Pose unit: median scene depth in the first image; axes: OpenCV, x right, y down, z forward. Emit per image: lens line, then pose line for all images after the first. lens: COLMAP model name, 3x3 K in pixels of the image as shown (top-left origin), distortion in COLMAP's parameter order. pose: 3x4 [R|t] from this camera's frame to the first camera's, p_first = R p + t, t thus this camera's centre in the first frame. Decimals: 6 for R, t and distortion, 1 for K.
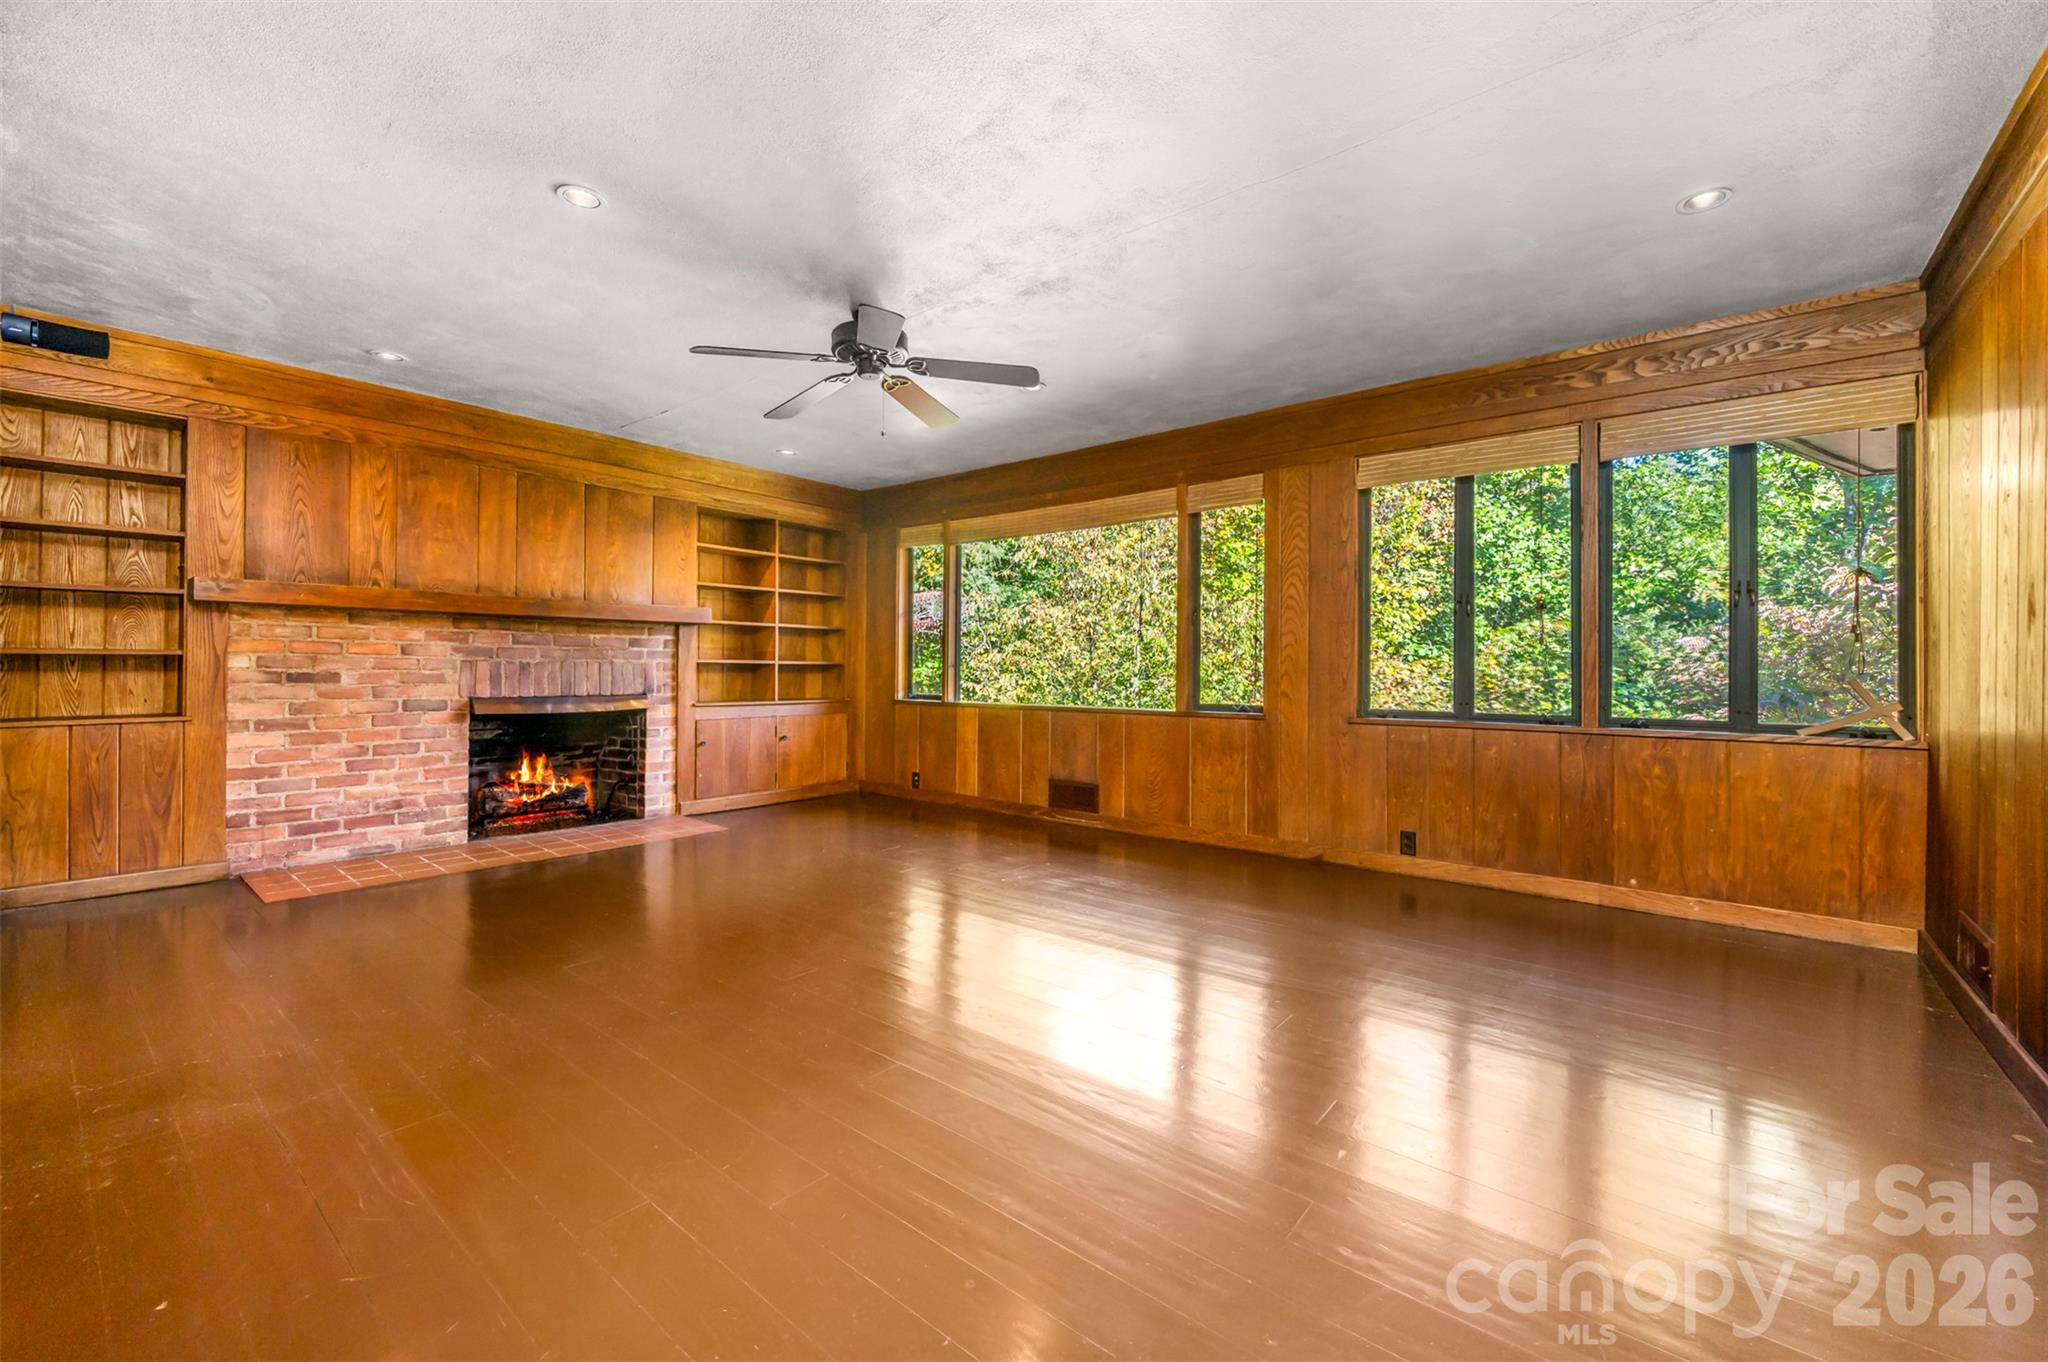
lens RADIAL K [[831.5, 0, 1027.2], [0, 831.5, 670.2], [0, 0, 1]] dist [0.000739, 0.000107]
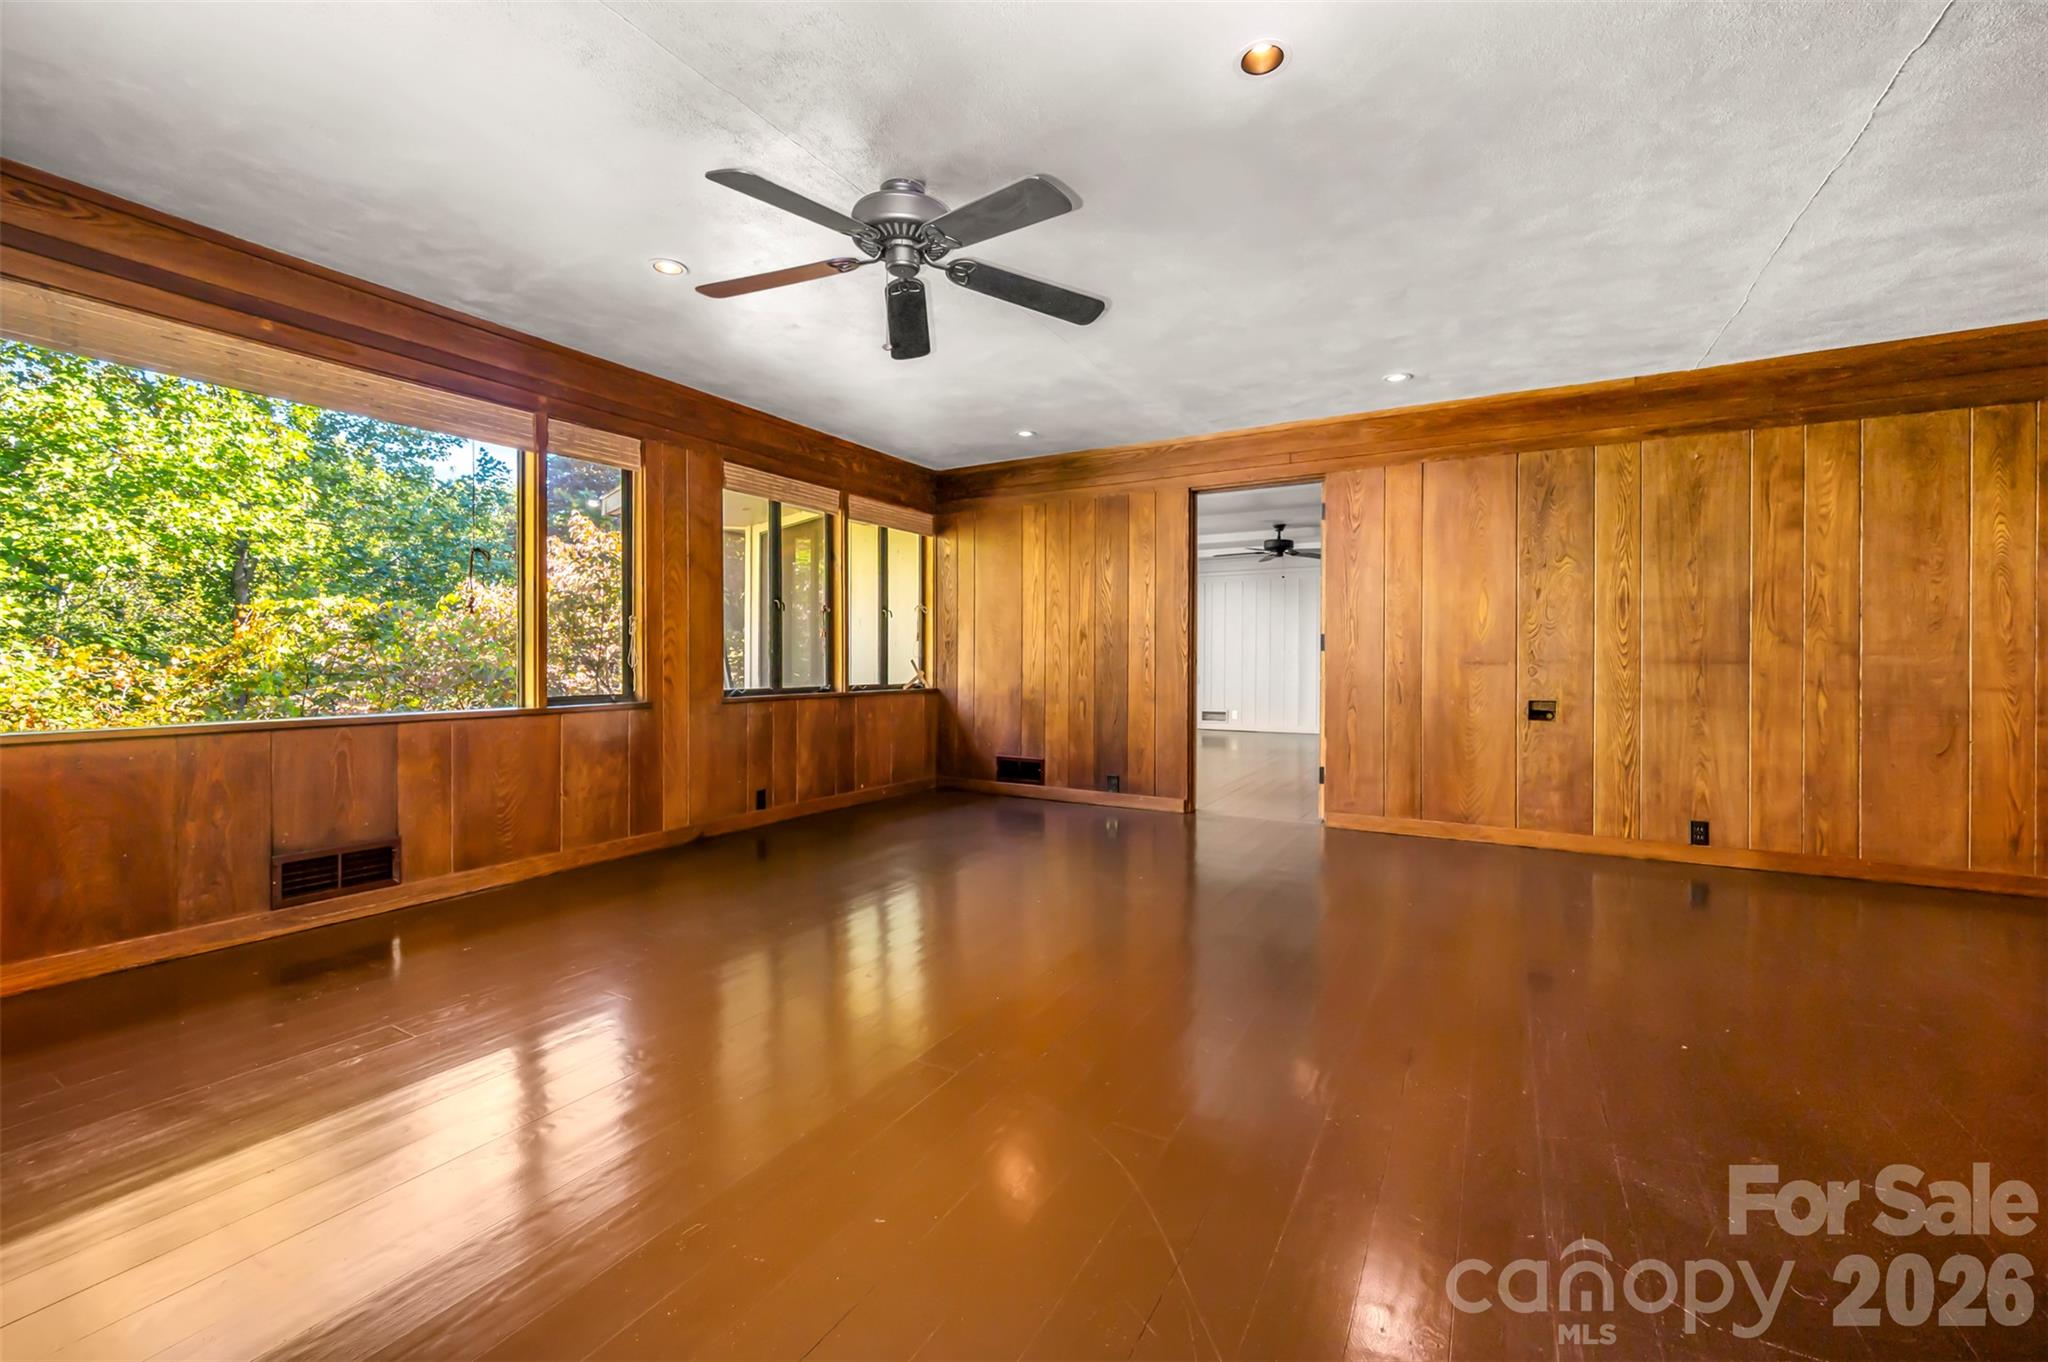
lens RADIAL K [[831.5, 0, 1027.2], [0, 831.5, 670.2], [0, 0, 1]] dist [0.000739, 0.000107]
pose [[-0.173080, -0.019147, 0.984722, -0.651657], [0.000320, 0.999810, 0.019497, -0.000794], [-0.984908, 0.003689, -0.173041, 0.690437]]
